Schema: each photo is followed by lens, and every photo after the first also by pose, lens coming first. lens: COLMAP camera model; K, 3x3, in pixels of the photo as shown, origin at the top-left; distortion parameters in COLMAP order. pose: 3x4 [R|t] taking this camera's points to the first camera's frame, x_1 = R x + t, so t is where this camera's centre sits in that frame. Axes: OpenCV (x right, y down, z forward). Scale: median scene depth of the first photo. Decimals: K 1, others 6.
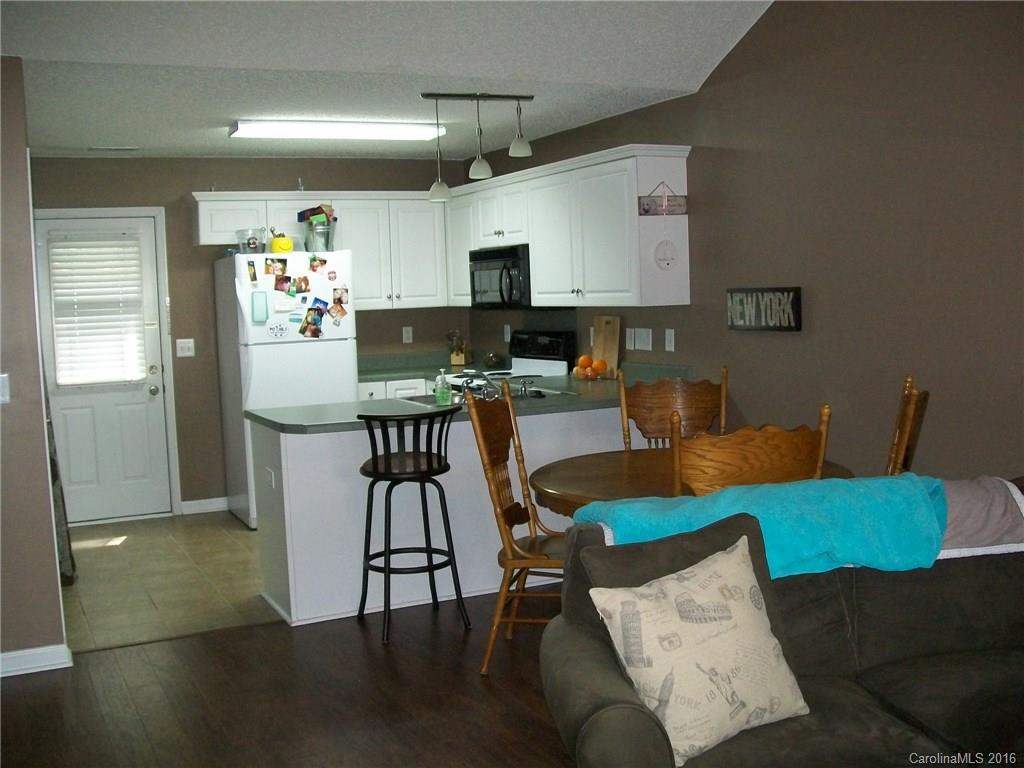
lens RADIAL K [[1103.0, 0, 512.0], [0, 1103.0, 384.0], [0, 0, 1]] dist [-0.195554, 0.179770]
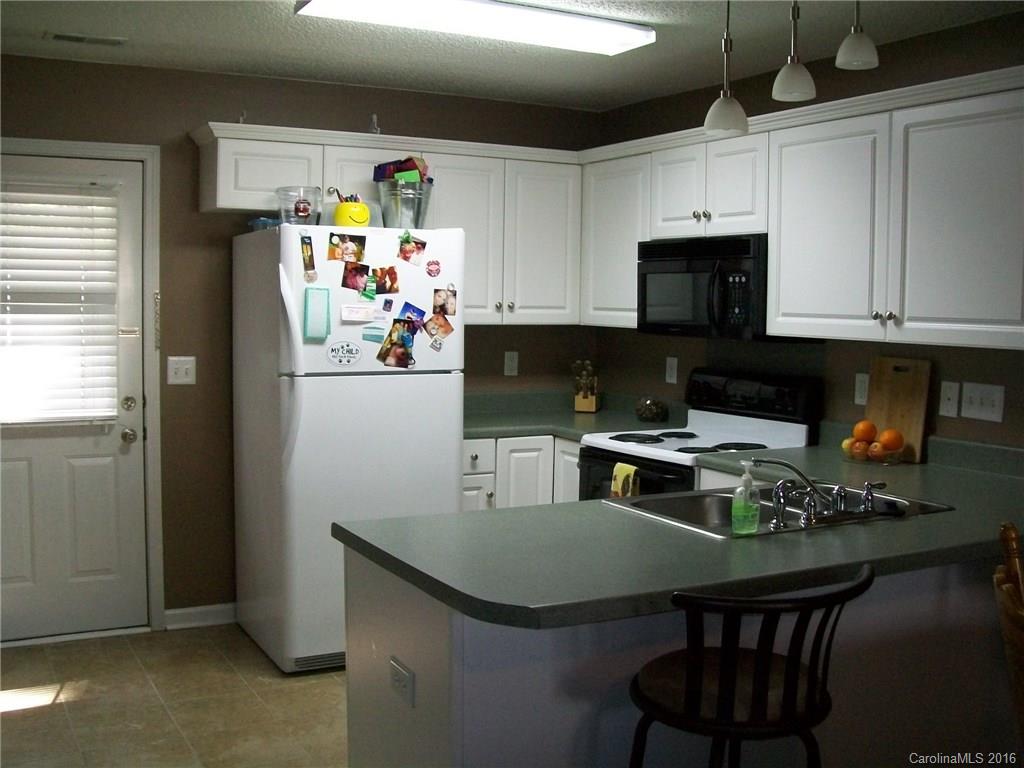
lens RADIAL K [[1103.0, 0, 512.0], [0, 1103.0, 384.0], [0, 0, 1]] dist [-0.195554, 0.179770]
pose [[0.997926, 0.045090, 0.045936, -0.147986], [-0.044638, 0.998945, -0.010804, -0.029567], [-0.046375, 0.008731, 0.998886, 0.386389]]
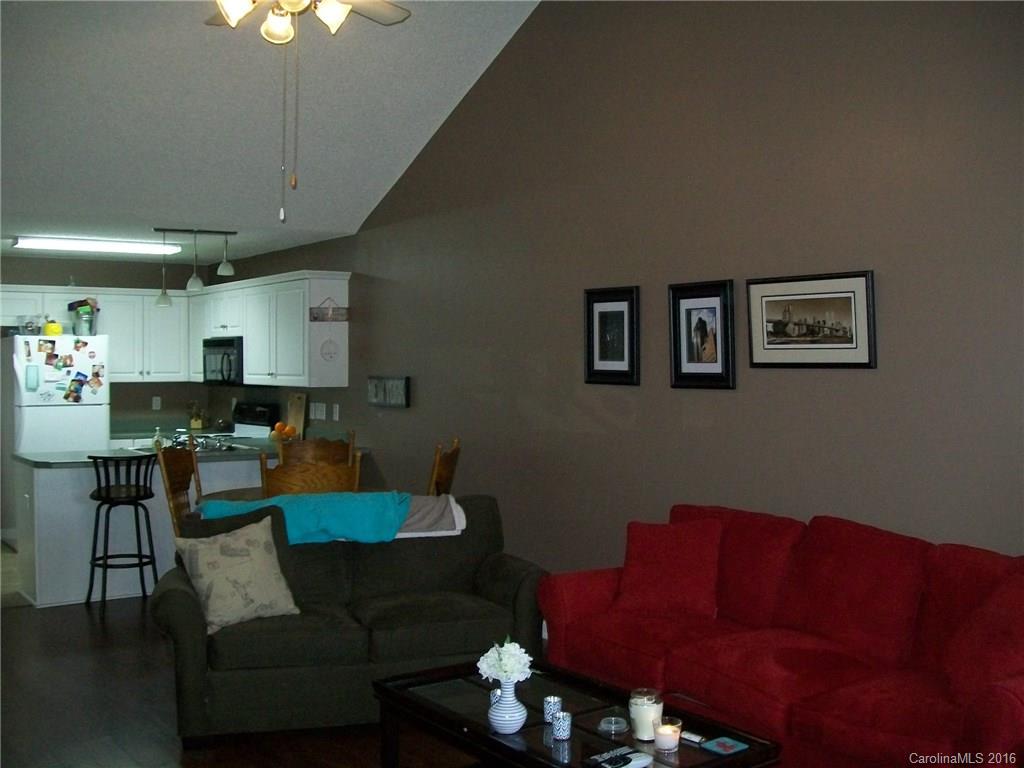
lens RADIAL K [[1103.0, 0, 512.0], [0, 1103.0, 384.0], [0, 0, 1]] dist [-0.195554, 0.179770]
pose [[0.985030, 0.032493, 0.169291, 0.110220], [-0.020620, 0.997232, -0.071430, 0.015212], [-0.171144, 0.066870, 0.982974, -0.323854]]
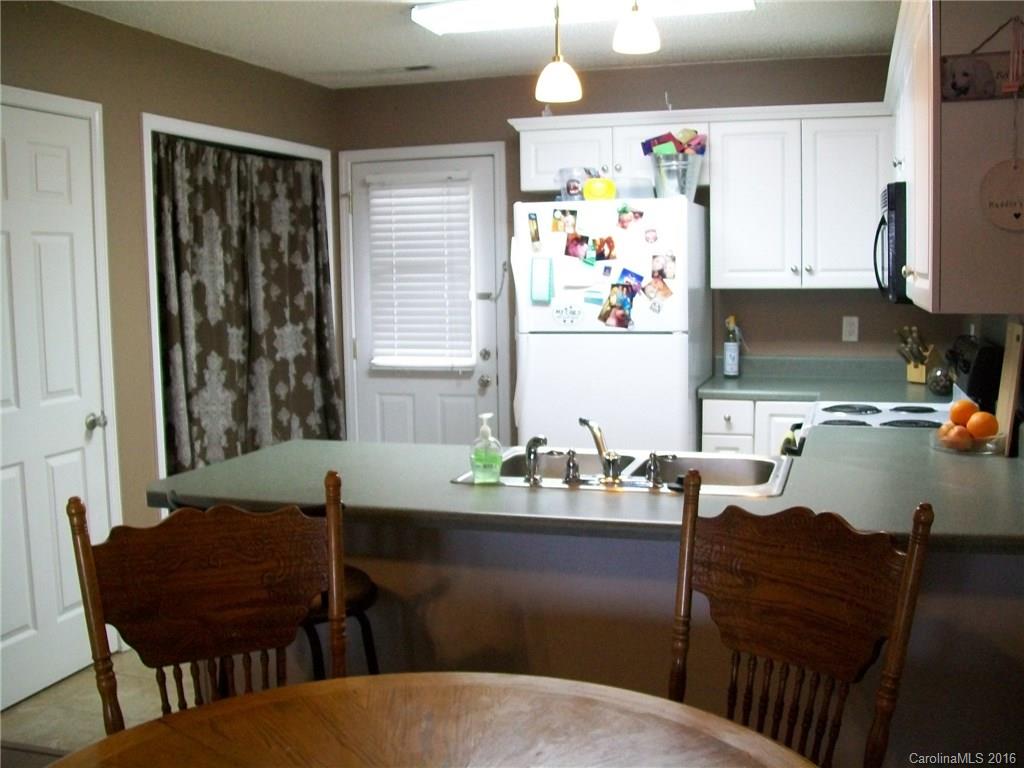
lens RADIAL K [[1103.0, 0, 512.0], [0, 1103.0, 384.0], [0, 0, 1]] dist [-0.195554, 0.179770]
pose [[0.727448, 0.093162, -0.679809, 0.234009], [-0.066922, 0.995650, 0.064833, -0.047967], [0.682891, -0.001669, 0.730518, 0.470509]]
